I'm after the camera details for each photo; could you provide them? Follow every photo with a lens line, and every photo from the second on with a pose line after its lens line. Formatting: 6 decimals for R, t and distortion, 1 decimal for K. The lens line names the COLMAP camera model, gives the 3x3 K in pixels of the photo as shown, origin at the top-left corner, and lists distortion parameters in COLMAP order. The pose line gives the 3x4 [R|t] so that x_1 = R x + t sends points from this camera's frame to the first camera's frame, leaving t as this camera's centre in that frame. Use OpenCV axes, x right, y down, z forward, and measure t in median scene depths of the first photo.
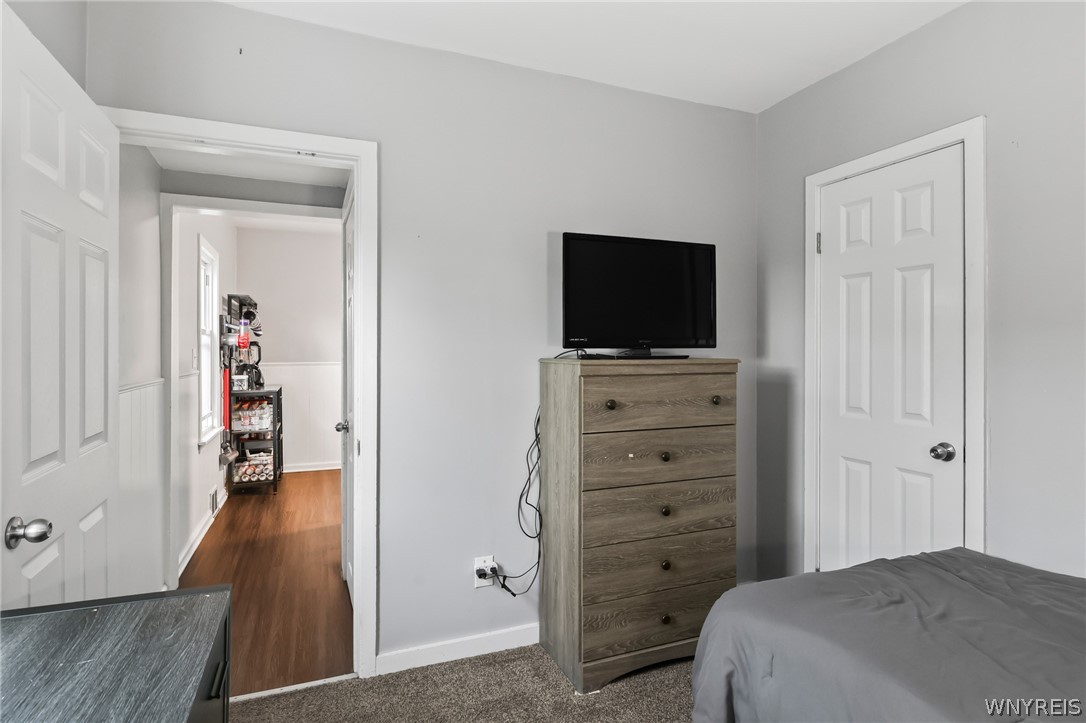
lens RADIAL K [[567.2, 0, 542.5], [0, 567.2, 356.1], [0, 0, 1]] dist [-0.000975, 0.001441]
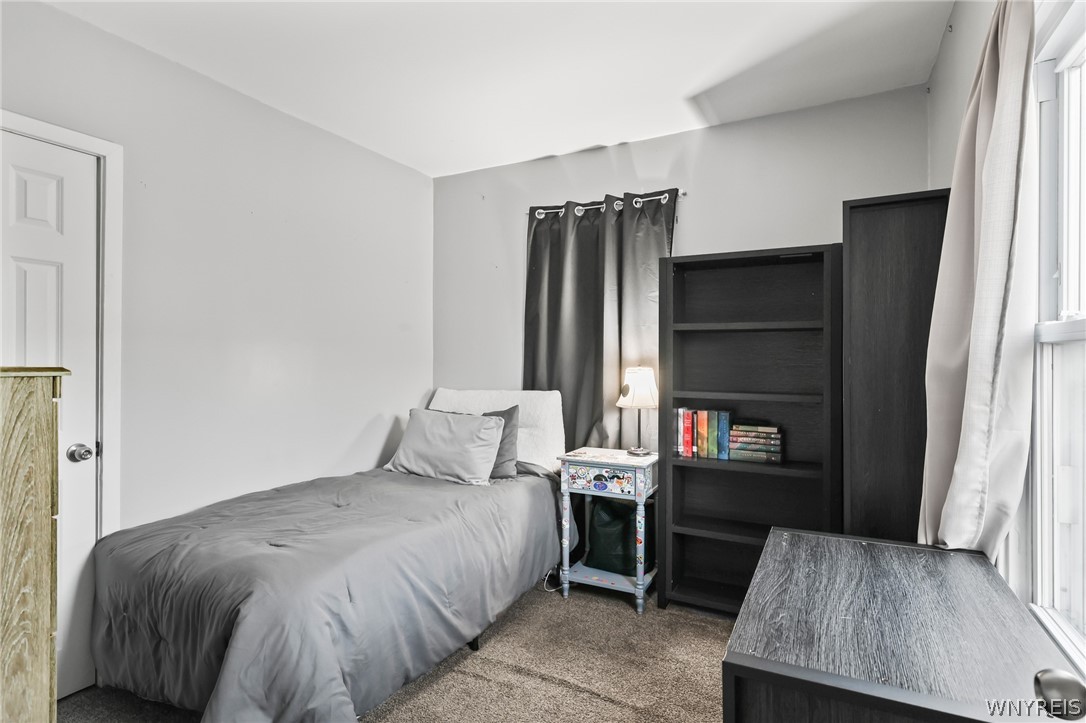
lens RADIAL K [[567.2, 0, 541.6], [0, 567.2, 360.3], [0, 0, 1]] dist [-0.000975, 0.001441]
pose [[-0.646171, -0.001447, 0.763191, -1.240302], [0.001136, 0.999995, 0.002858, 0.007584], [-0.763192, 0.002714, -0.646167, 2.141408]]
